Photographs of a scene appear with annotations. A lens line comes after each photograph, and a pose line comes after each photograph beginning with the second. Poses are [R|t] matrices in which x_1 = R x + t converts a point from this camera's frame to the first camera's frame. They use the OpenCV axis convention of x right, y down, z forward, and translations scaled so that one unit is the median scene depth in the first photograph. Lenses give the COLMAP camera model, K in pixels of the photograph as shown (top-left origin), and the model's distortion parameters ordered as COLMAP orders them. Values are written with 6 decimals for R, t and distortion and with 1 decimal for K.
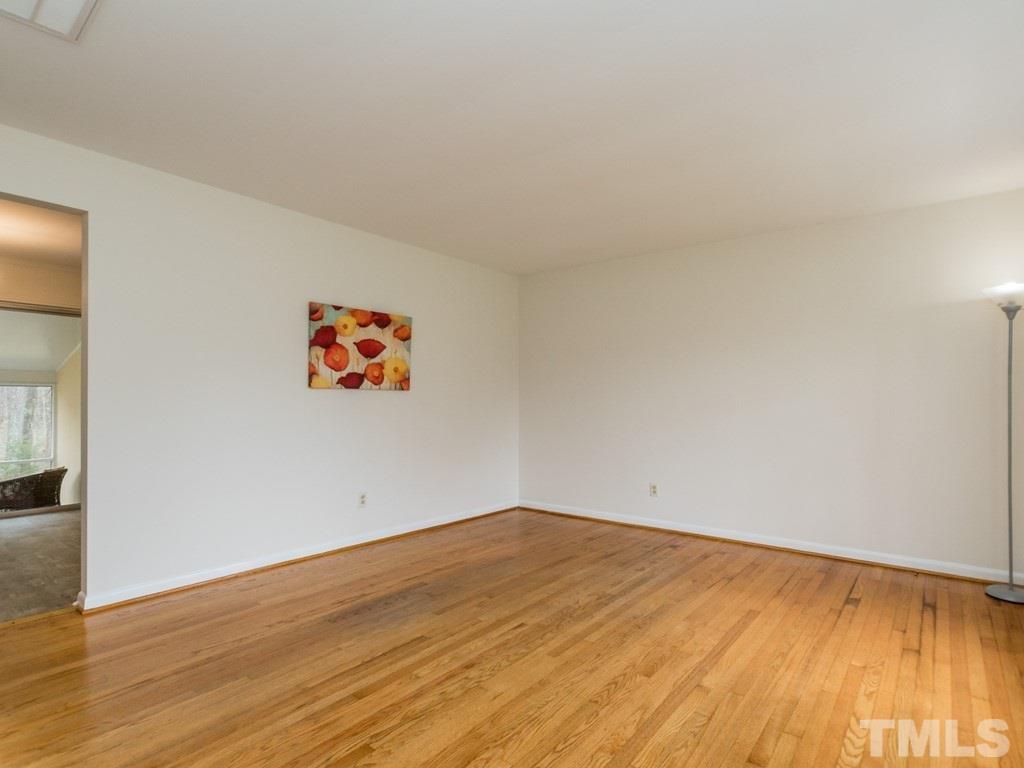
lens RADIAL K [[544.9, 0, 507.2], [0, 544.9, 399.3], [0, 0, 1]] dist [-0.008264, 0.009929]
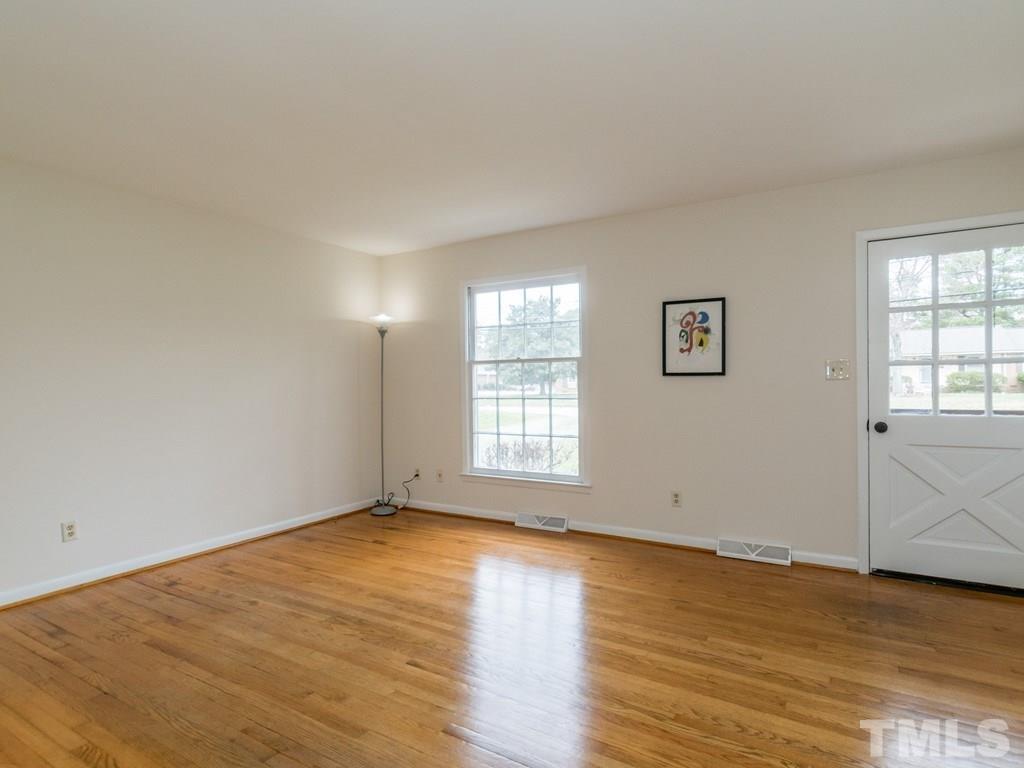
lens RADIAL K [[544.9, 0, 533.7], [0, 544.9, 383.2], [0, 0, 1]] dist [-0.008264, 0.009929]
pose [[-0.156129, -0.003041, 0.987732, -0.575782], [0.010605, 0.999932, 0.004755, -0.014221], [-0.987680, 0.011218, -0.156086, 0.650688]]
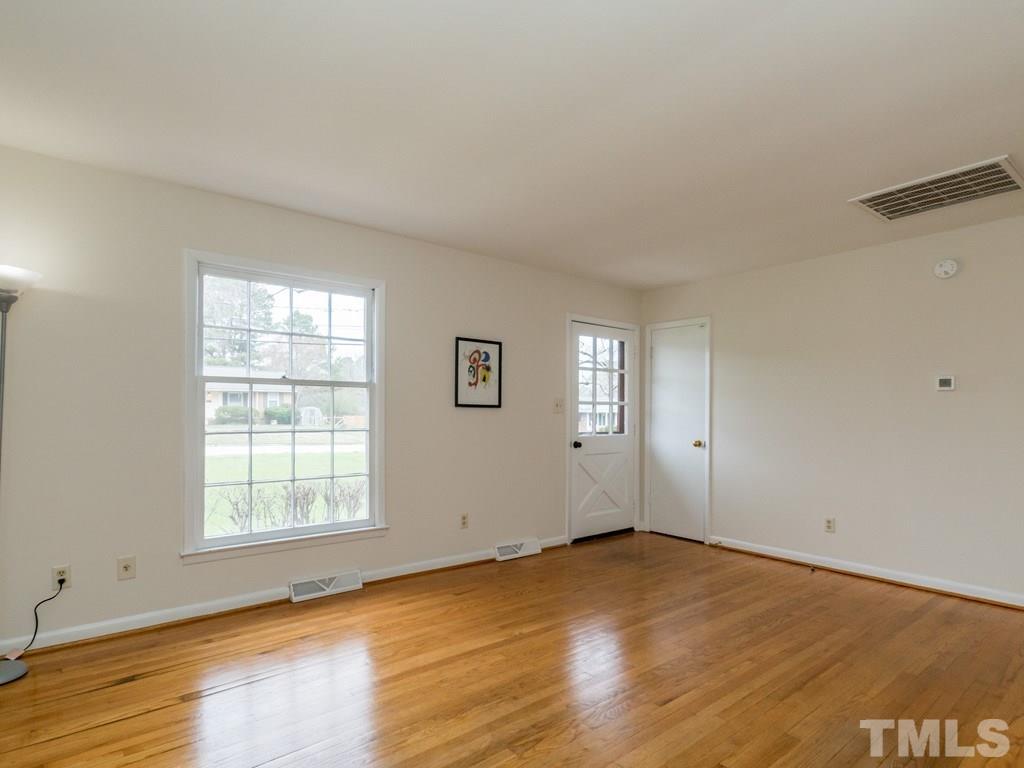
lens RADIAL K [[547.2, 0, 500.4], [0, 547.2, 408.3], [0, 0, 1]] dist [-0.010714, 0.002526]
pose [[-0.974983, -0.005532, 0.222209, 0.057454], [-0.007270, 0.999949, -0.007004, -0.010776], [-0.222159, -0.008444, -0.974974, 1.277052]]
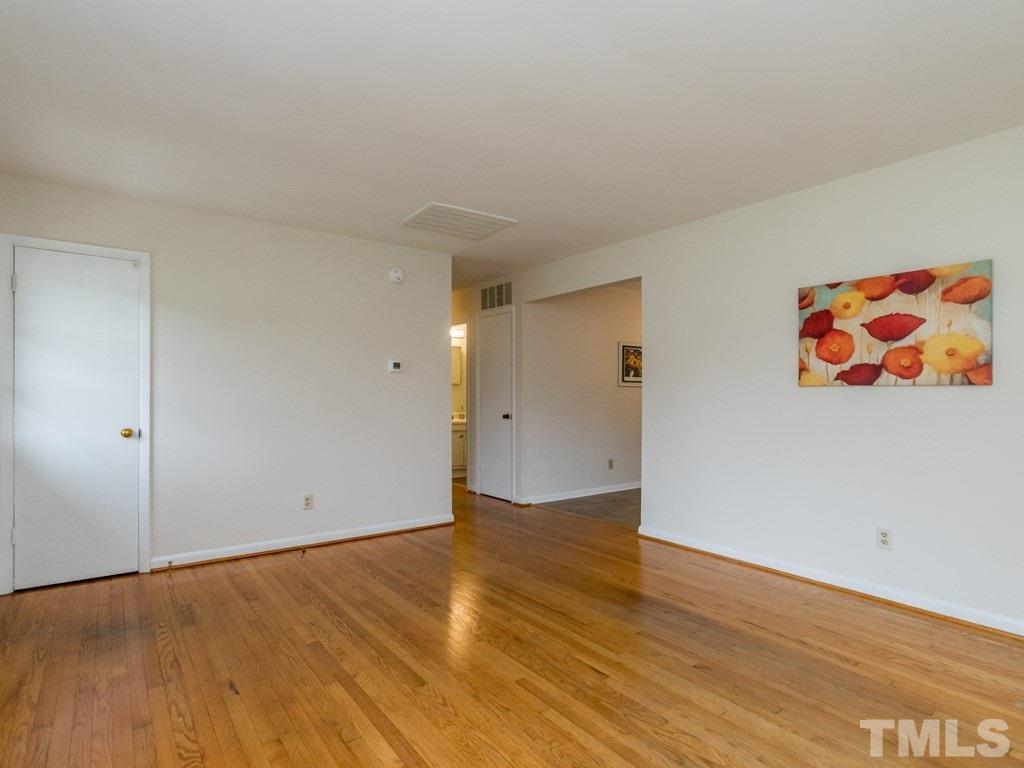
lens RADIAL K [[544.9, 0, 507.2], [0, 544.9, 397.4], [0, 0, 1]] dist [-0.008264, 0.009929]
pose [[-0.254257, 0.000518, -0.967137, 0.589332], [-0.004674, 0.999988, 0.001765, -0.001692], [0.967125, 0.004969, -0.254252, 0.737959]]
